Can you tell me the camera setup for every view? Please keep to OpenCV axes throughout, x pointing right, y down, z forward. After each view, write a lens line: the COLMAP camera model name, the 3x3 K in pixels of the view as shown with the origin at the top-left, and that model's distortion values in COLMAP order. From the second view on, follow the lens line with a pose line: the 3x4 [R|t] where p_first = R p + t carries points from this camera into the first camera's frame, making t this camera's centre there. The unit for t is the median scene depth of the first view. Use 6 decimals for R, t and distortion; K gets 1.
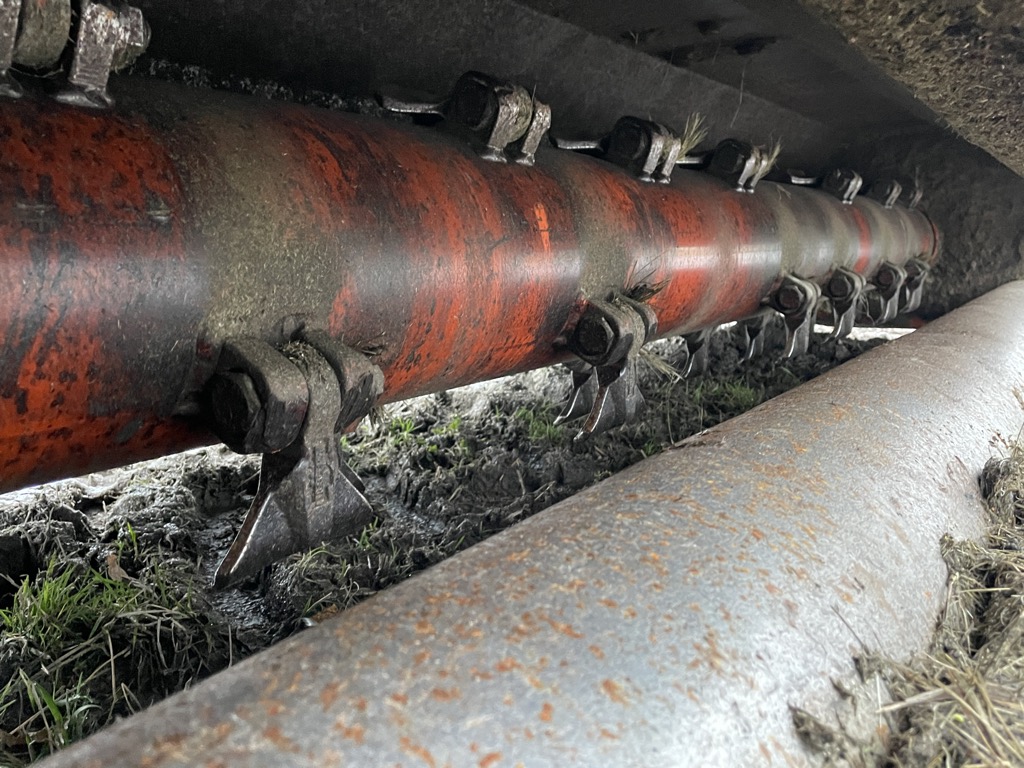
lens RADIAL K [[856.1, 0, 504.2], [0, 856.1, 390.4], [0, 0, 1]] dist [0.093419, -0.116309]
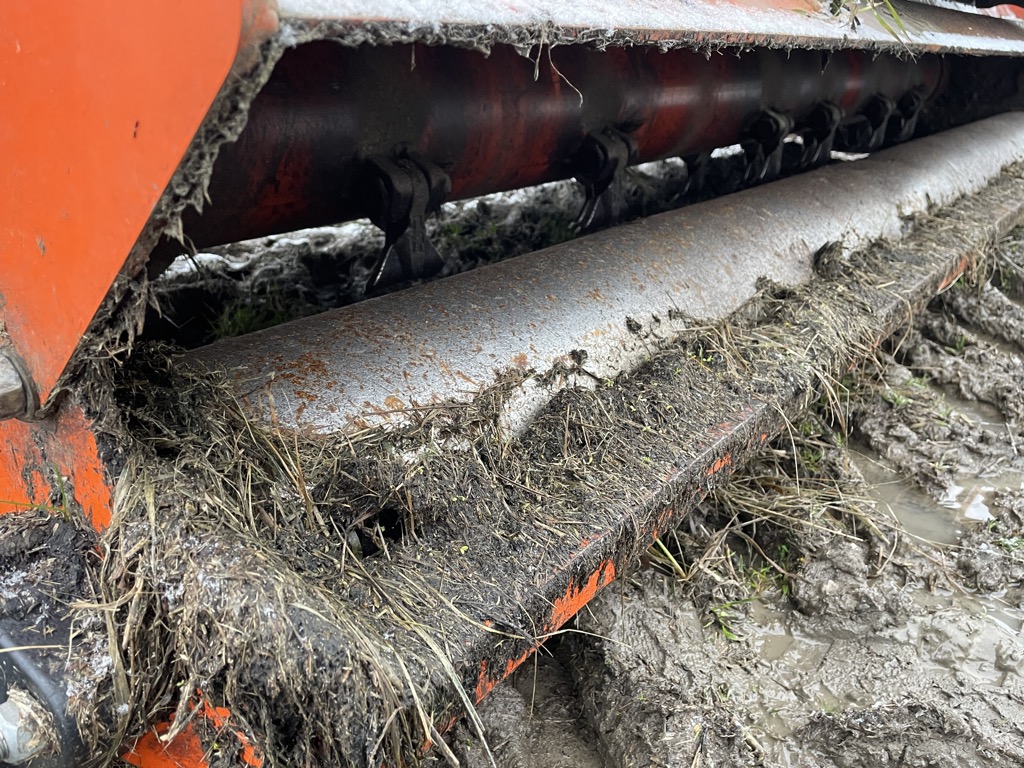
lens RADIAL K [[856.1, 0, 504.2], [0, 856.1, 390.4], [0, 0, 1]] dist [0.093419, -0.116309]
pose [[0.998731, 0.029982, -0.040469, 0.033588], [-0.021270, 0.979424, 0.200691, 0.033804], [0.045654, -0.199576, 0.978818, -0.557654]]
